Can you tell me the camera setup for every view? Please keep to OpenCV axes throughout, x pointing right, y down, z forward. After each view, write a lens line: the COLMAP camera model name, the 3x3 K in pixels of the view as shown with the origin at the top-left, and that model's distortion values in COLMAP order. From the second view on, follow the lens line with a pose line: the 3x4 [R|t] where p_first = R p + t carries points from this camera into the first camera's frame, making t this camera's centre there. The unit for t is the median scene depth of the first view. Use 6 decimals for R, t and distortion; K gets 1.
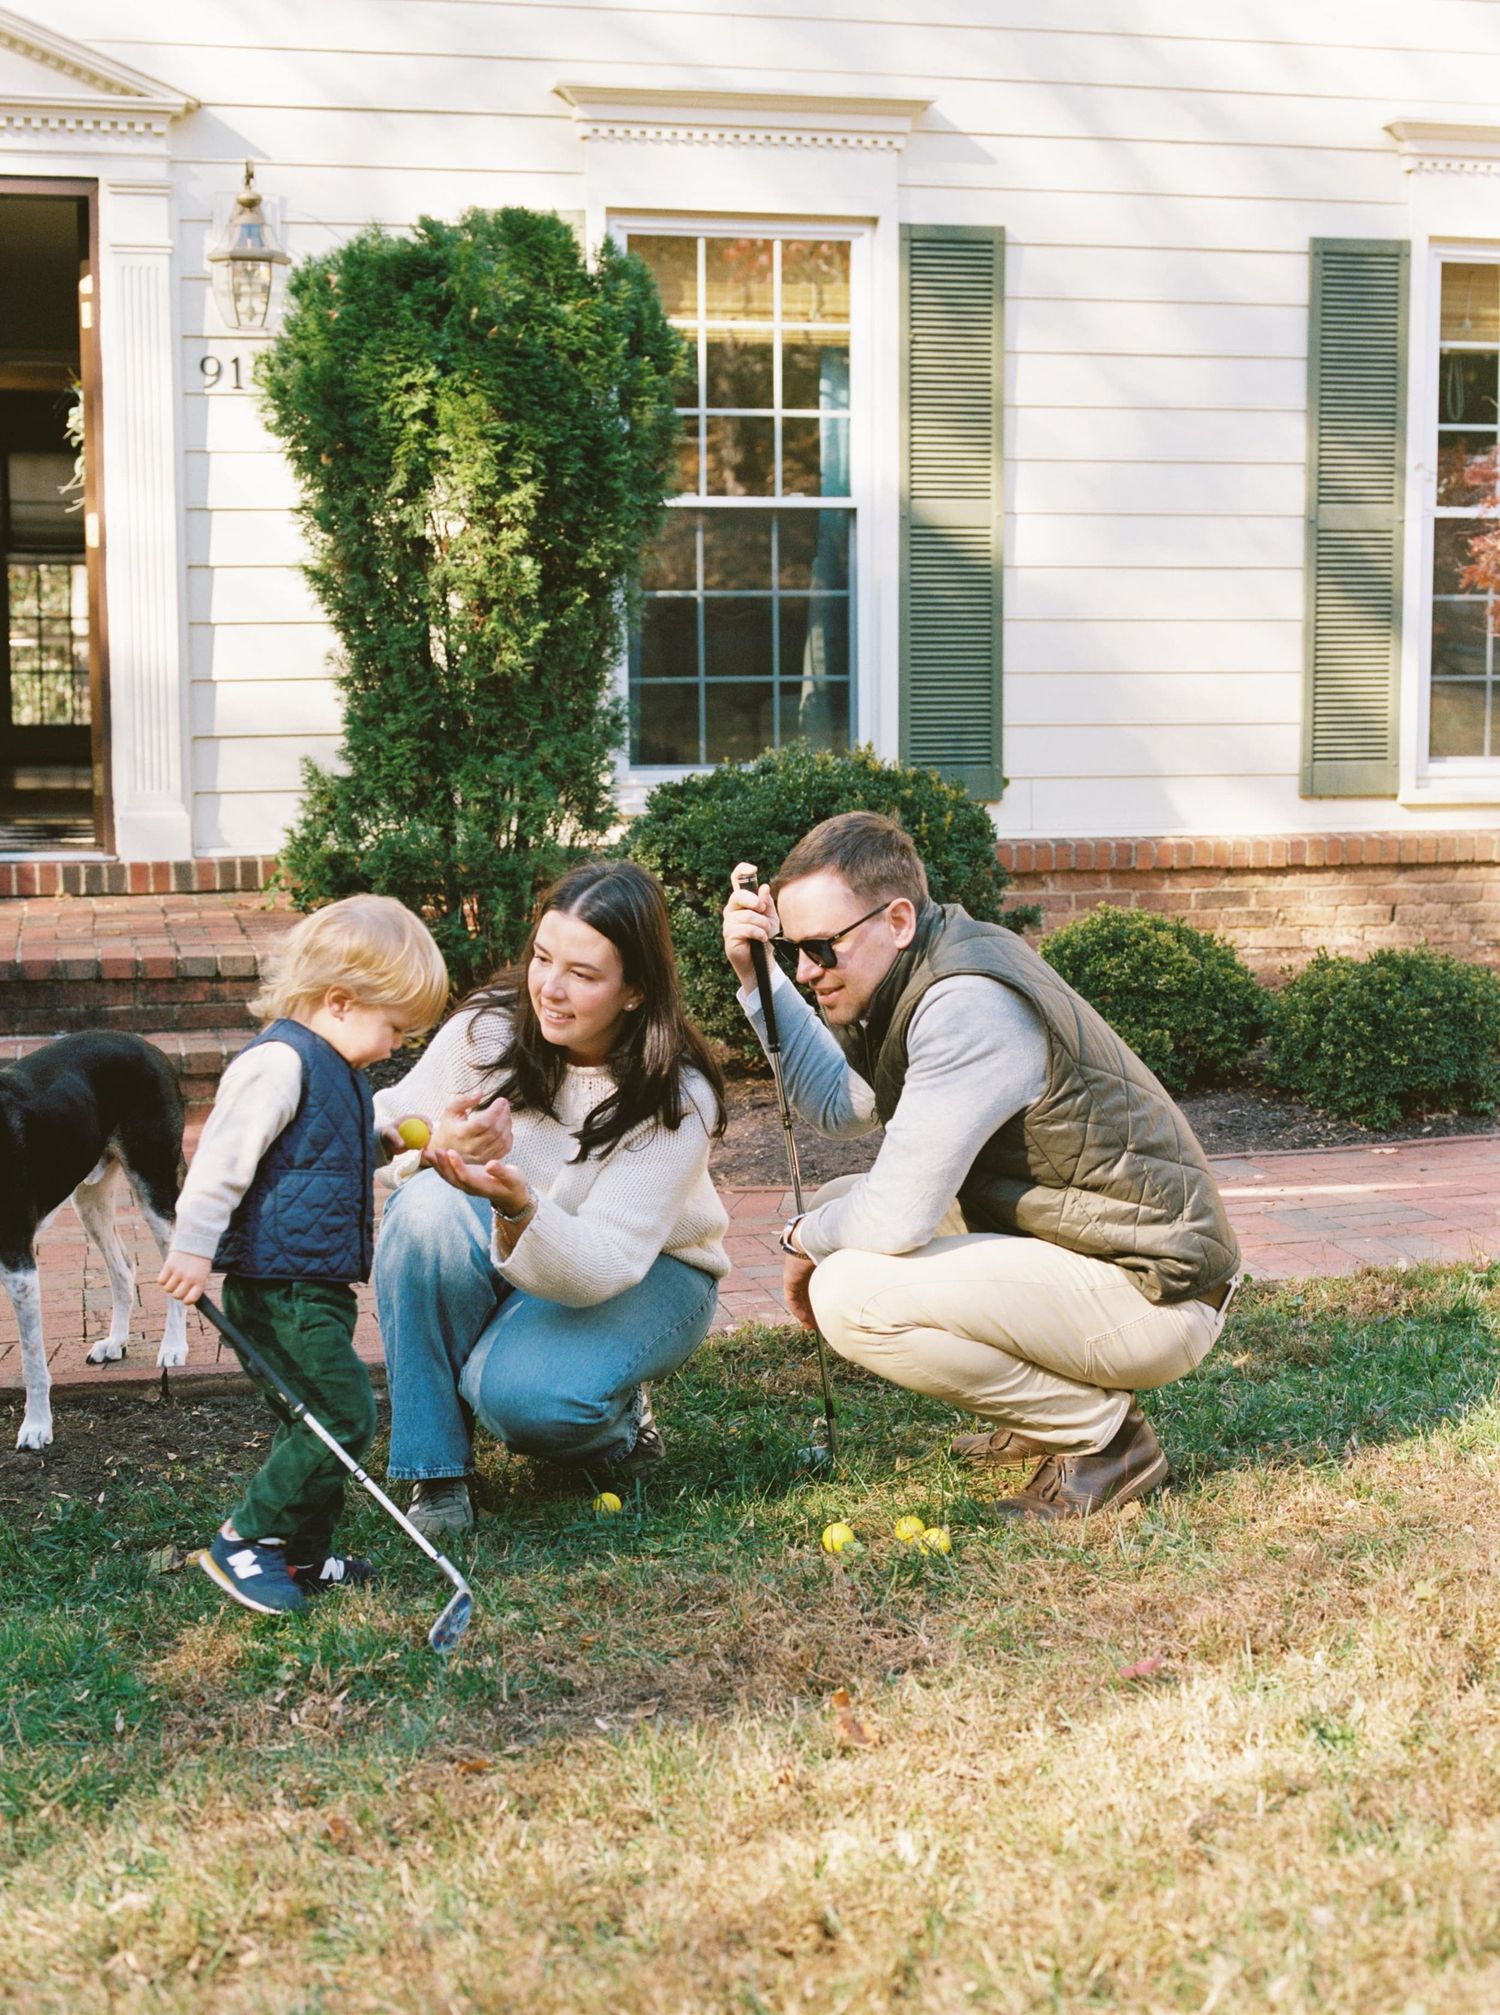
lens RADIAL K [[2936.1, 0, 733.6], [0, 2936.1, 1021.0], [0, 0, 1]] dist [-0.037431, 0.000000]
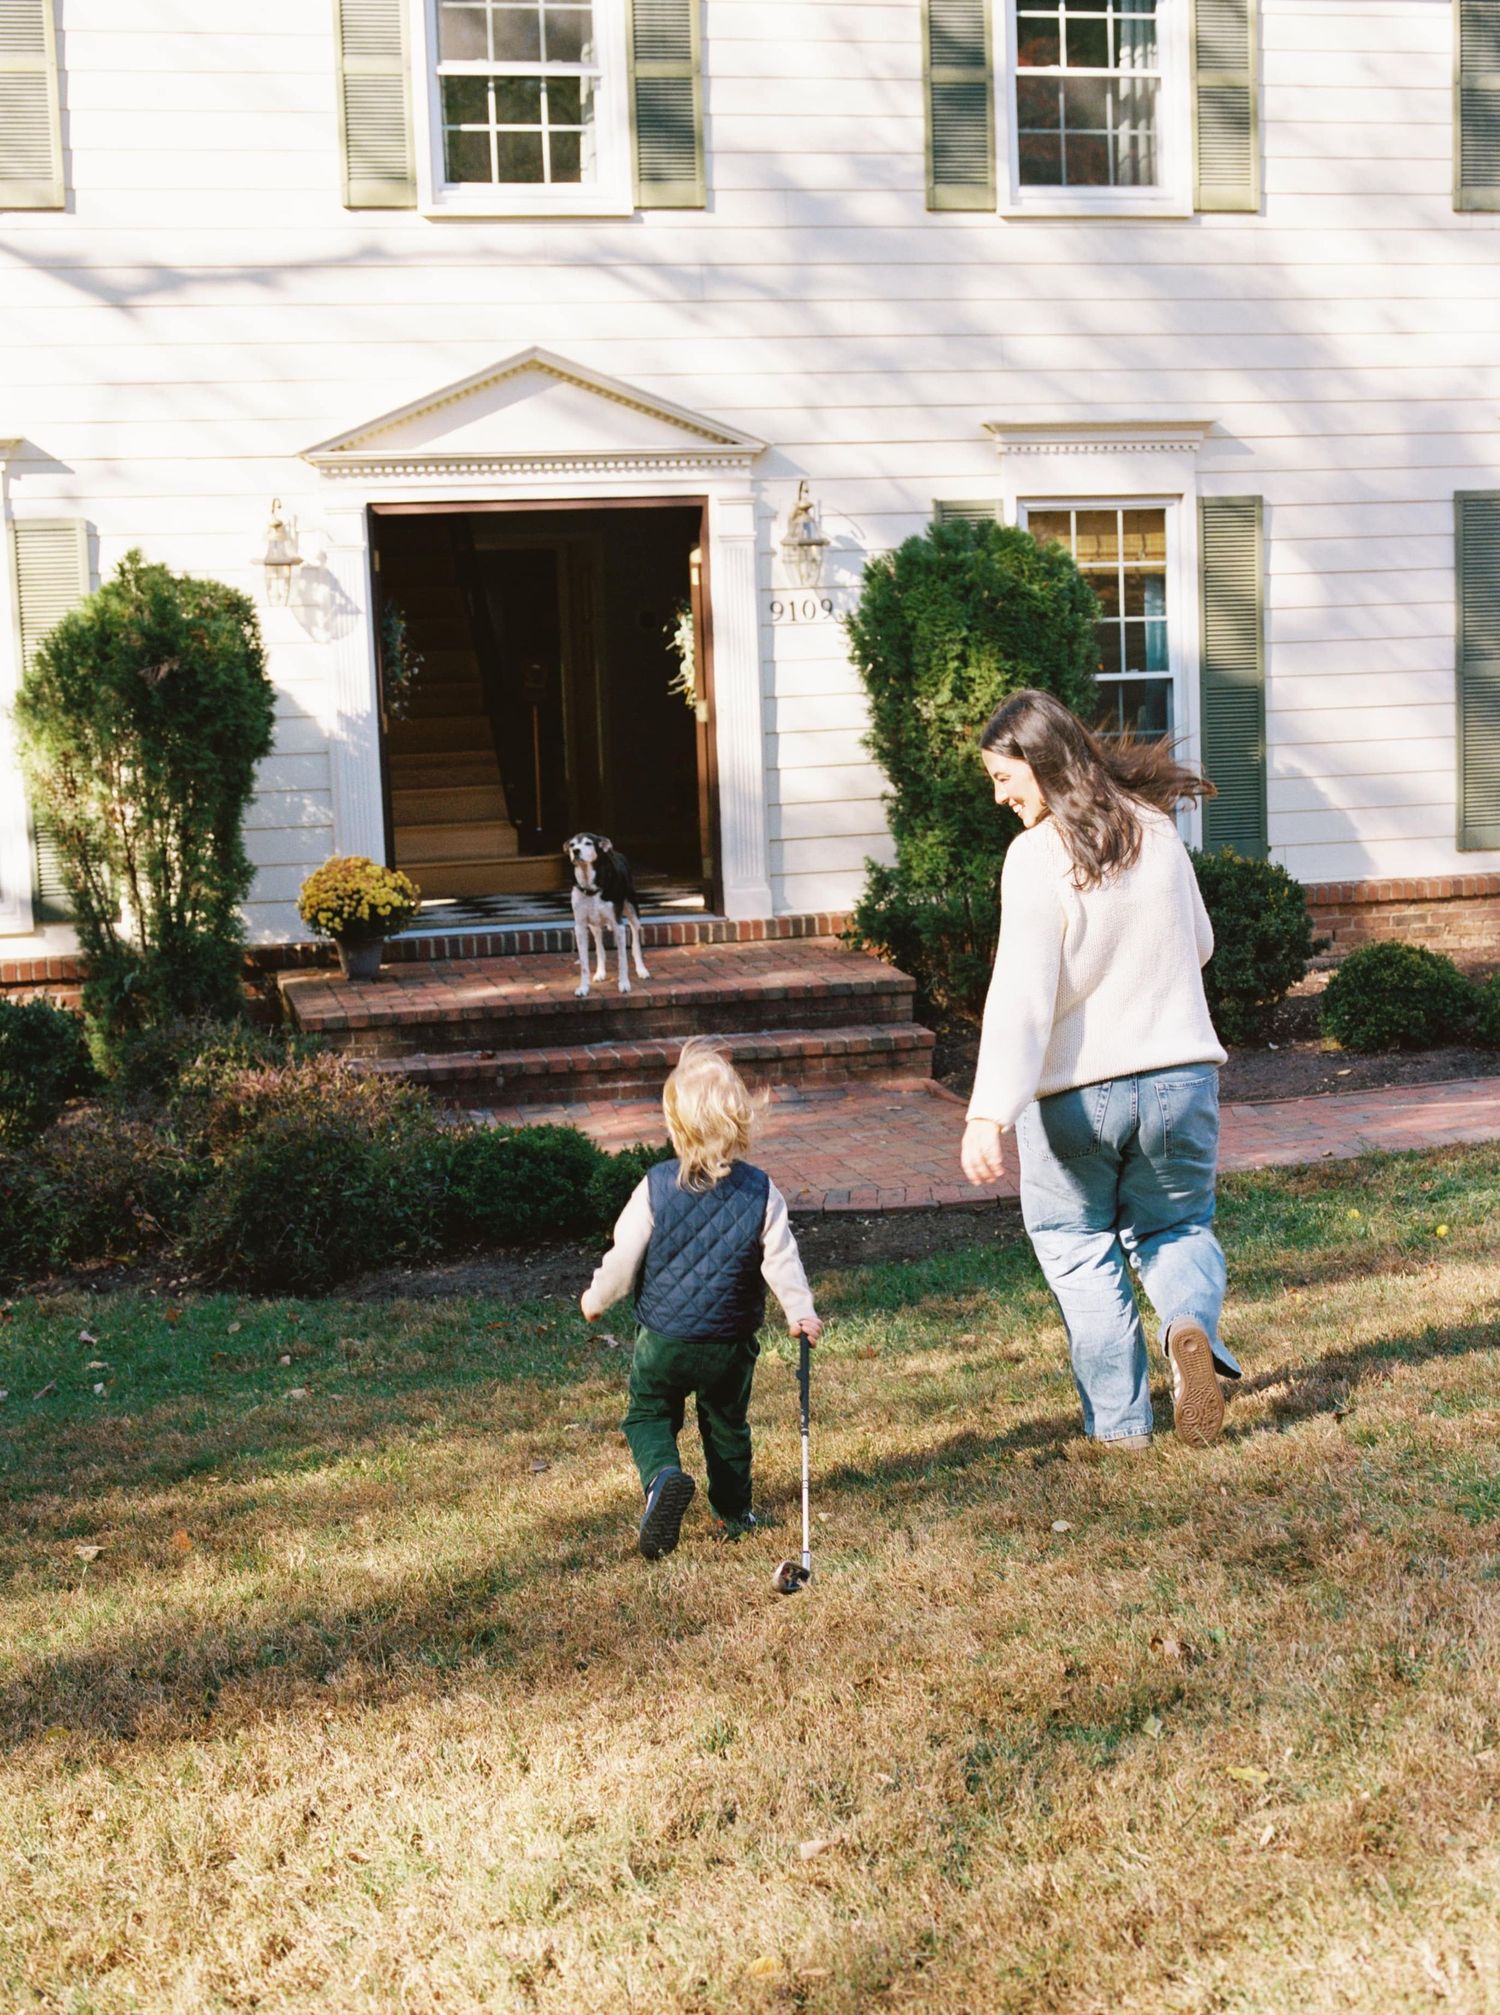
lens RADIAL K [[2936.1, 0, 739.9], [0, 2936.1, 1010.7], [0, 0, 1]] dist [-0.037431, 0.000000]
pose [[0.999498, -0.031418, 0.004159, -0.209393], [0.031390, 0.999485, 0.006618, -0.015586], [-0.004365, -0.006484, 0.999969, -0.588738]]
